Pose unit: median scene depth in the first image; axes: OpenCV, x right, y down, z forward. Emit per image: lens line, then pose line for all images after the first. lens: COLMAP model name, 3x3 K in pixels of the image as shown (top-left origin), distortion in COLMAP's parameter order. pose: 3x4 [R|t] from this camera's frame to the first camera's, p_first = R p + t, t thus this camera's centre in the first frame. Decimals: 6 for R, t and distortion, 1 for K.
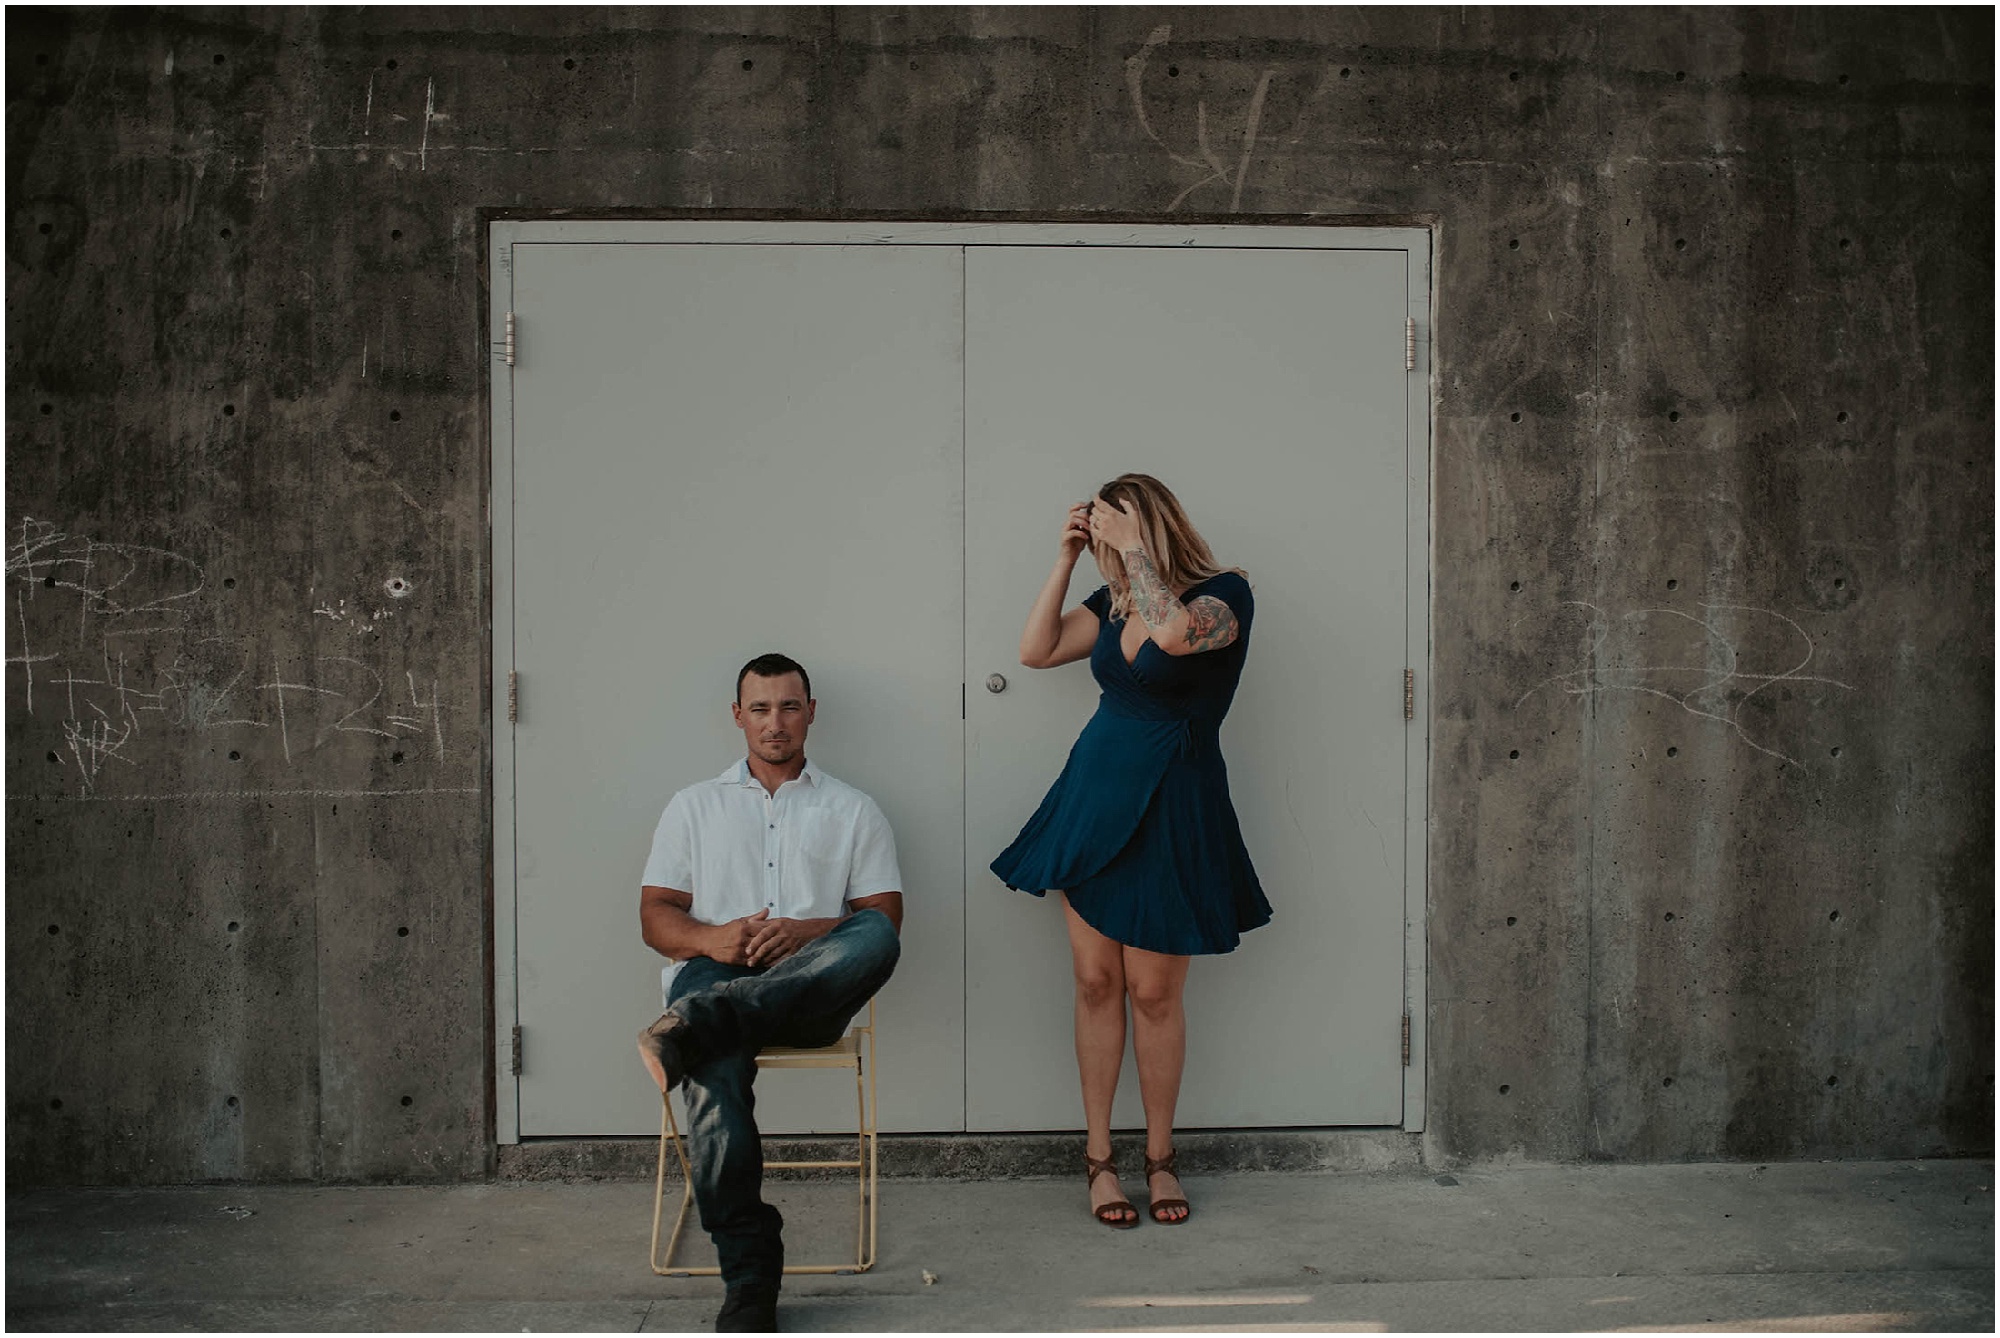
lens RADIAL K [[1880.7, 0, 991.4], [0, 1880.7, 664.6], [0, 0, 1]] dist [-0.035475, 0.000000]
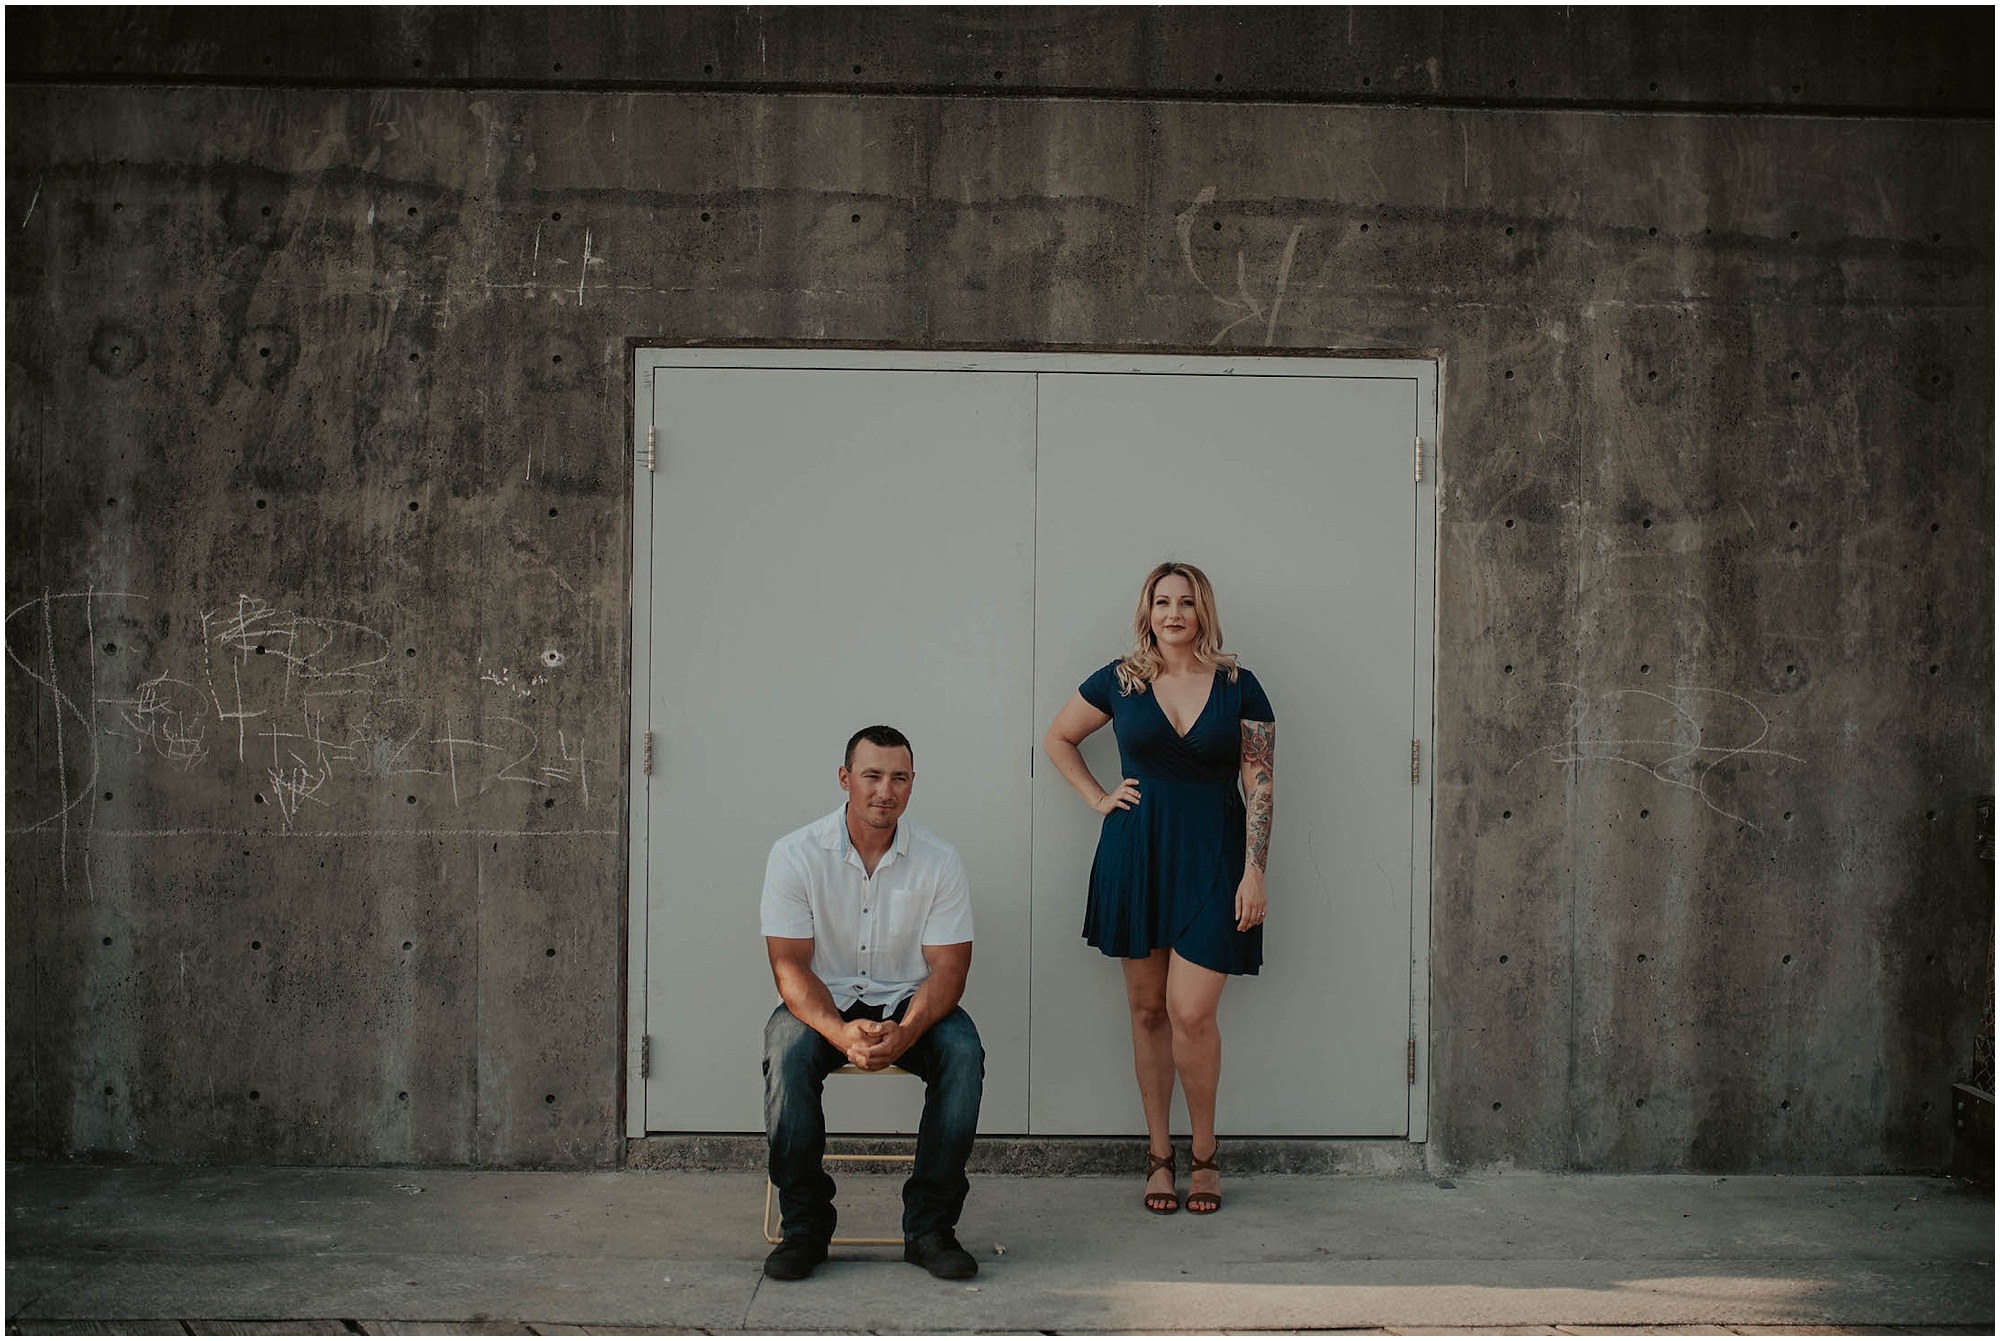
lens RADIAL K [[1880.7, 0, 1013.6], [0, 1880.7, 665.5], [0, 0, 1]] dist [-0.035475, 0.000000]
pose [[0.999888, 0.012880, -0.007575, -0.017869], [-0.013140, 0.999289, -0.035334, 0.001014], [0.007114, 0.035430, 0.999347, -0.165462]]
